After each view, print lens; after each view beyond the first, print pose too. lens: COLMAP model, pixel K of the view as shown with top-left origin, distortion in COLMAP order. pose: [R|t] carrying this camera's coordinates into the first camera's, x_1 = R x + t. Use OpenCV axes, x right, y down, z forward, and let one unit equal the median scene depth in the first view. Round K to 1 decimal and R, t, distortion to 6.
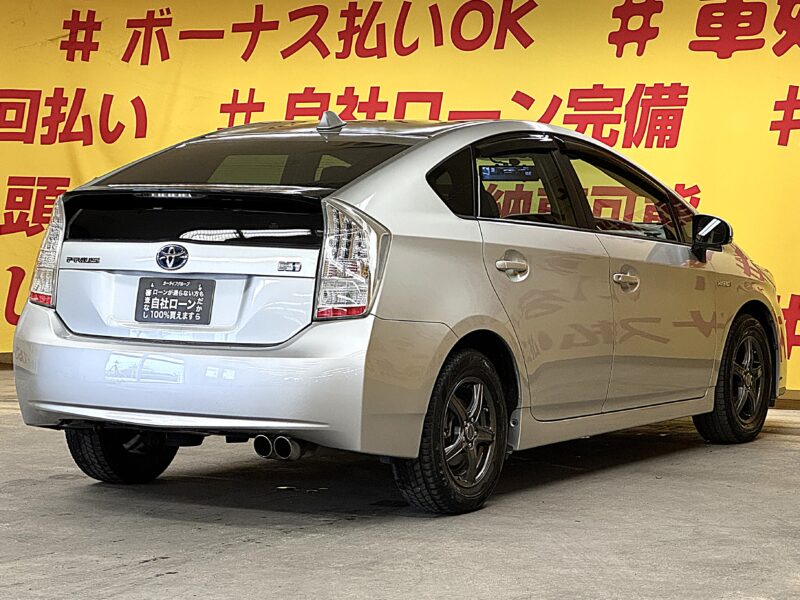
lens RADIAL K [[2424.1, 0, 400.0], [0, 2424.1, 300.0], [0, 0, 1]] dist [-0.170188, 7.505470]
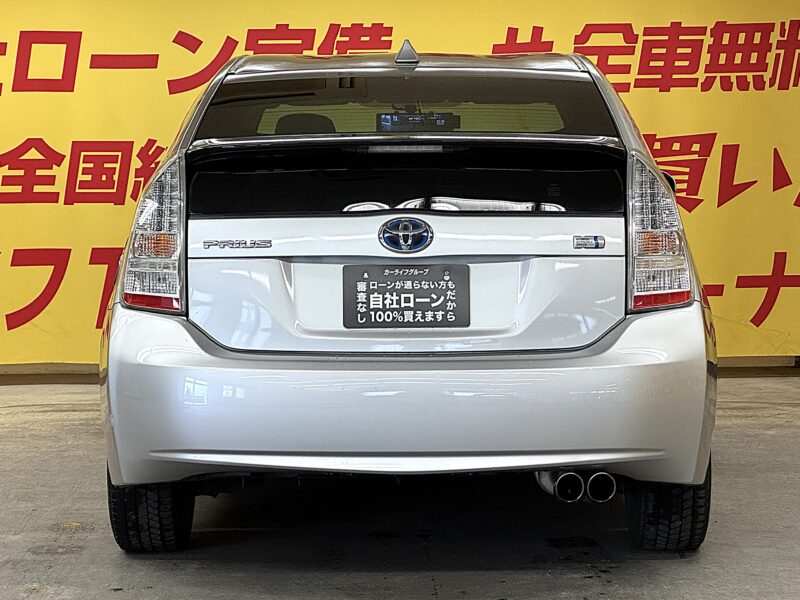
lens RADIAL K [[2166.4, 0, 398.2], [0, 2166.4, 282.5], [0, 0, 1]] dist [-0.080724, 5.337334]
pose [[0.862493, -0.046860, 0.503895, -0.415861], [0.039975, 0.998901, 0.024471, -0.019365], [-0.504488, -0.000963, 0.863418, 0.444609]]
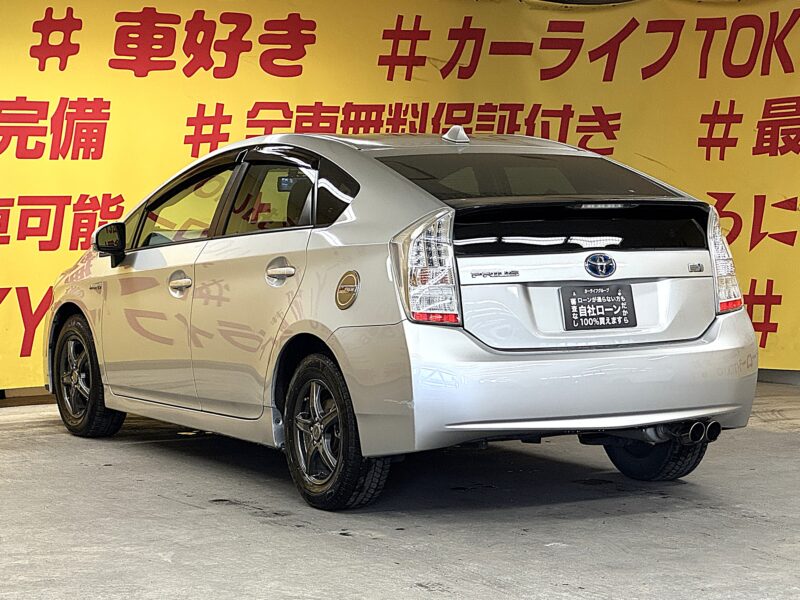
lens RADIAL K [[2166.4, 0, 398.2], [0, 2166.4, 282.5], [0, 0, 1]] dist [-0.080724, 5.337334]
pose [[0.496740, -0.053225, 0.866266, -0.935941], [0.057671, 0.997936, 0.028245, -0.041271], [-0.865981, 0.035928, 0.498784, 0.606342]]
